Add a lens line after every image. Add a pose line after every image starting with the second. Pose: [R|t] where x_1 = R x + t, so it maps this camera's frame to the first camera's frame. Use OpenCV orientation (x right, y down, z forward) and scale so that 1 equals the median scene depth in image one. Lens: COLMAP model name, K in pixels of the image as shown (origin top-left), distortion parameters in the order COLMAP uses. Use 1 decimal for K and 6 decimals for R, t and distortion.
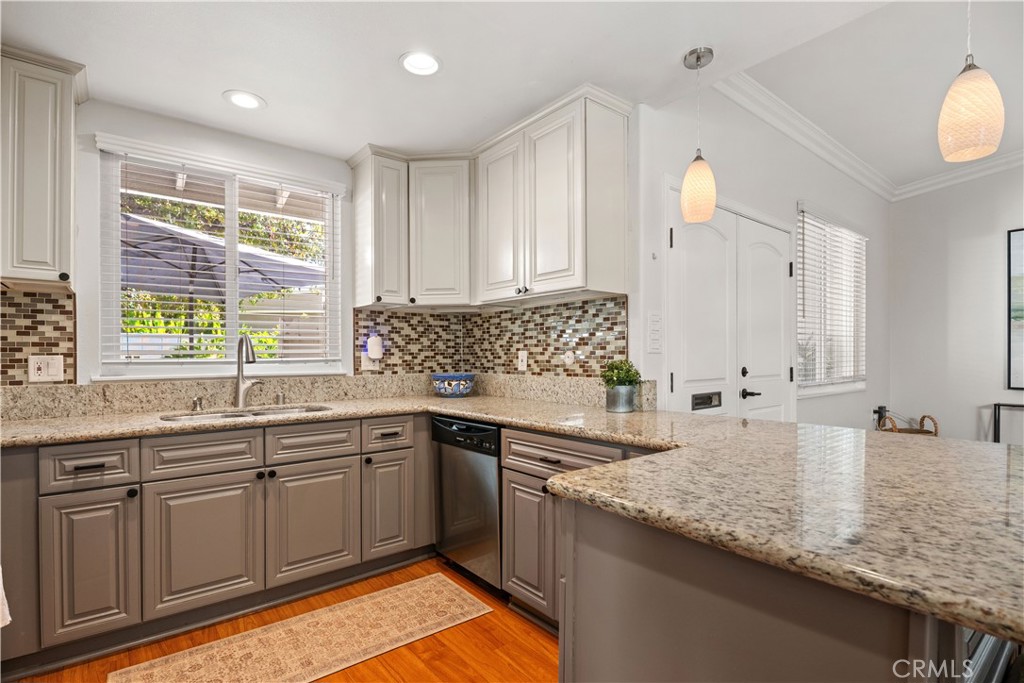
lens RADIAL K [[489.9, 0, 500.7], [0, 489.9, 354.6], [0, 0, 1]] dist [-0.004349, -0.000859]
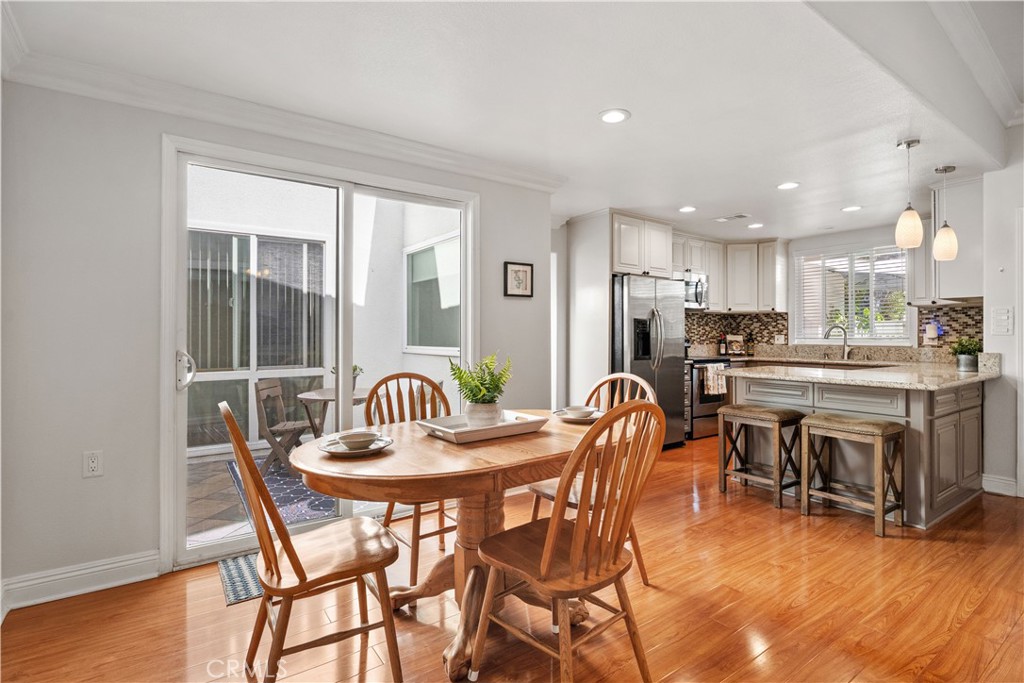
lens RADIAL K [[502.2, 0, 510.4], [0, 502.2, 333.1], [0, 0, 1]] dist [0.003447, -0.000305]
pose [[-0.040168, 0.000388, -0.999193, 1.723460], [-0.002282, 0.999997, 0.000480, -0.005928], [0.999190, 0.002299, -0.040167, -0.382915]]
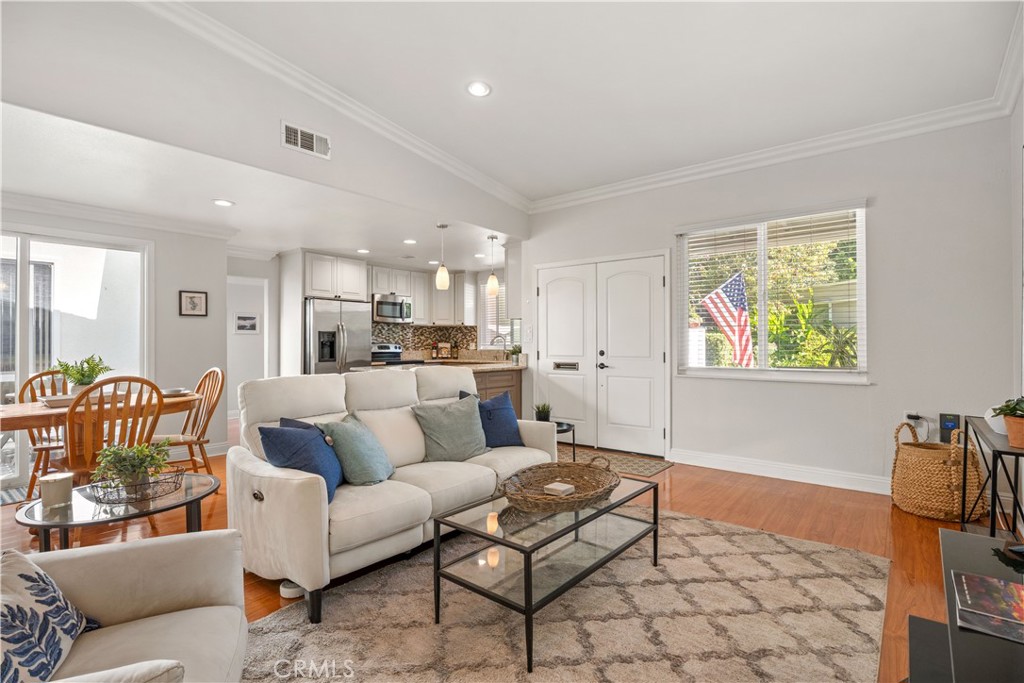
lens RADIAL K [[501.1, 0, 507.2], [0, 501.1, 339.0], [0, 0, 1]] dist [-0.003544, -0.000121]
pose [[0.222362, -0.003956, -0.974956, 2.447455], [0.001840, 0.999992, -0.003637, -0.009614], [0.974962, -0.000985, 0.222368, 0.324311]]
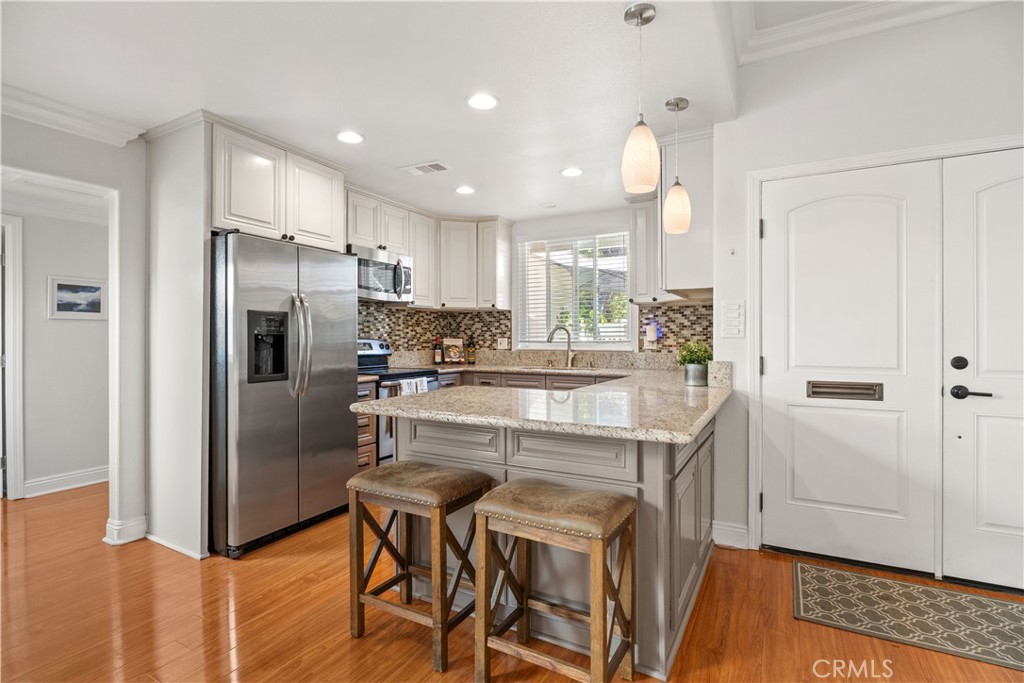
lens RADIAL K [[501.1, 0, 507.2], [0, 501.1, 339.0], [0, 0, 1]] dist [-0.003544, -0.000121]
pose [[0.391085, 0.005788, -0.920336, 1.066543], [-0.001221, 0.999983, 0.005770, -0.005854], [0.920354, -0.001133, 0.391085, 0.066489]]
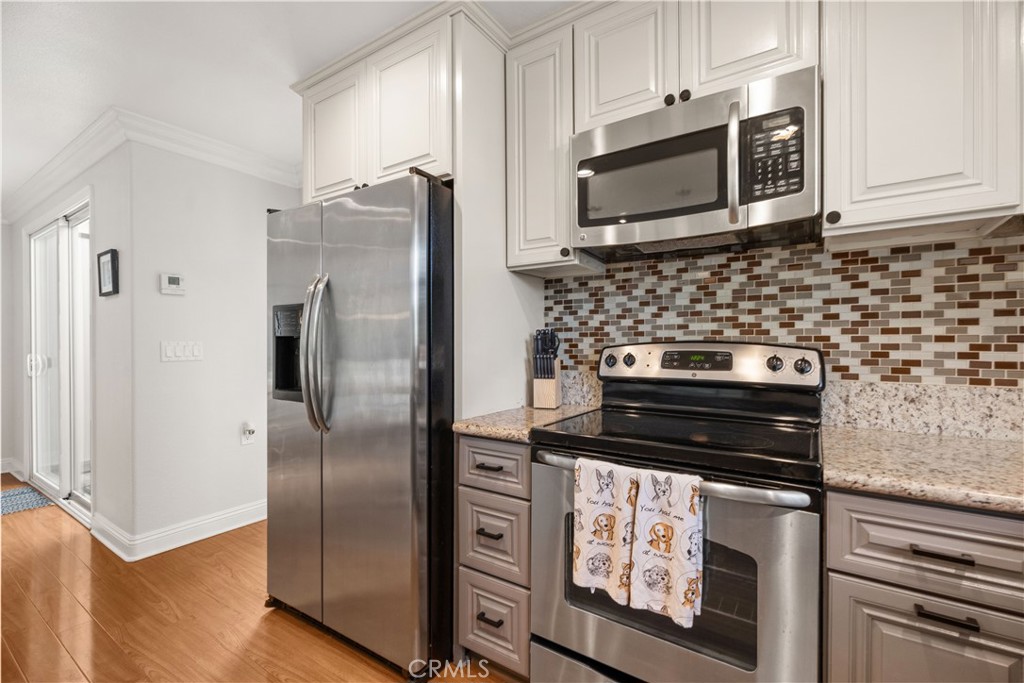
lens RADIAL K [[459.1, 0, 498.6], [0, 459.1, 340.4], [0, 0, 1]] dist [0.001914, 0.000611]
pose [[-0.956972, 0.003993, -0.290153, -0.188140], [0.004530, 0.999989, -0.001181, 0.001129], [0.290145, -0.002444, -0.956979, 0.786716]]
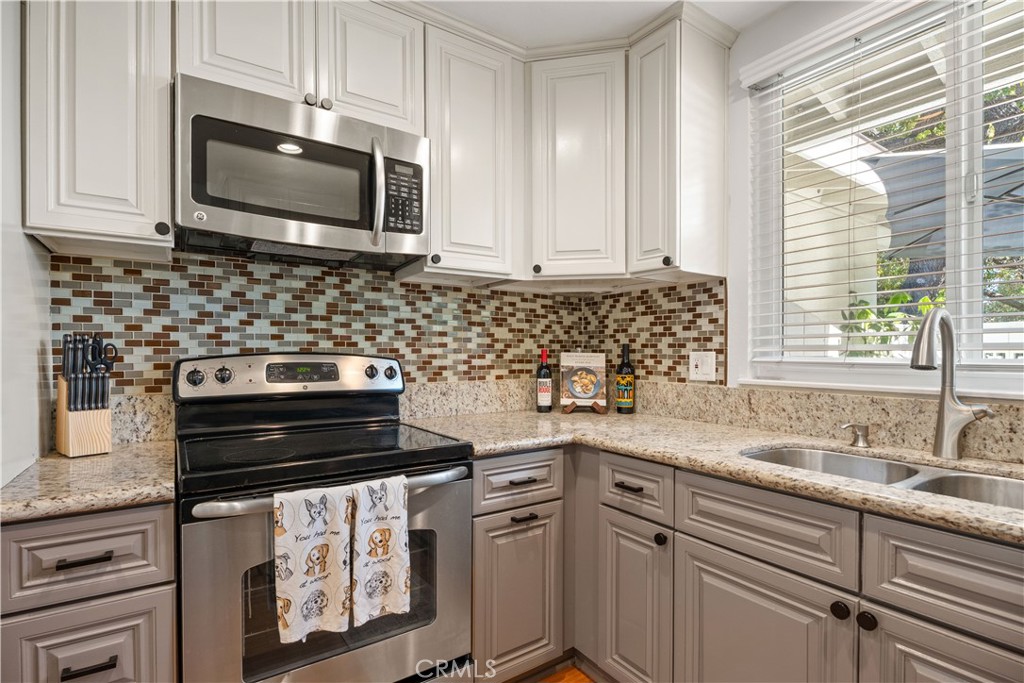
lens RADIAL K [[489.9, 0, 500.7], [0, 489.9, 354.6], [0, 0, 1]] dist [-0.004349, -0.000859]
pose [[-0.077282, 0.010100, -0.996958, -0.002149], [-0.000875, 0.999948, 0.010198, -0.001408], [0.997009, 0.001661, -0.077269, 0.577791]]
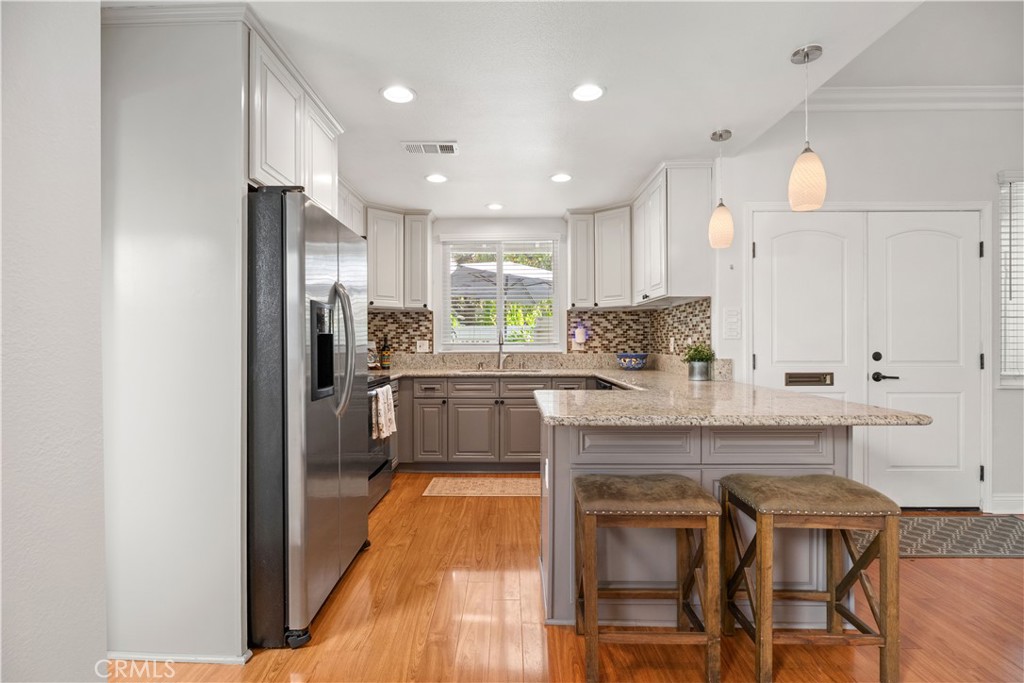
lens RADIAL K [[486.4, 0, 504.5], [0, 486.4, 341.9], [0, 0, 1]] dist [-0.001562, -0.000338]
pose [[0.778636, 0.002789, -0.627469, 0.606363], [-0.000481, 0.999992, 0.003847, -0.000039], [0.627475, -0.002694, 0.778632, -0.394725]]
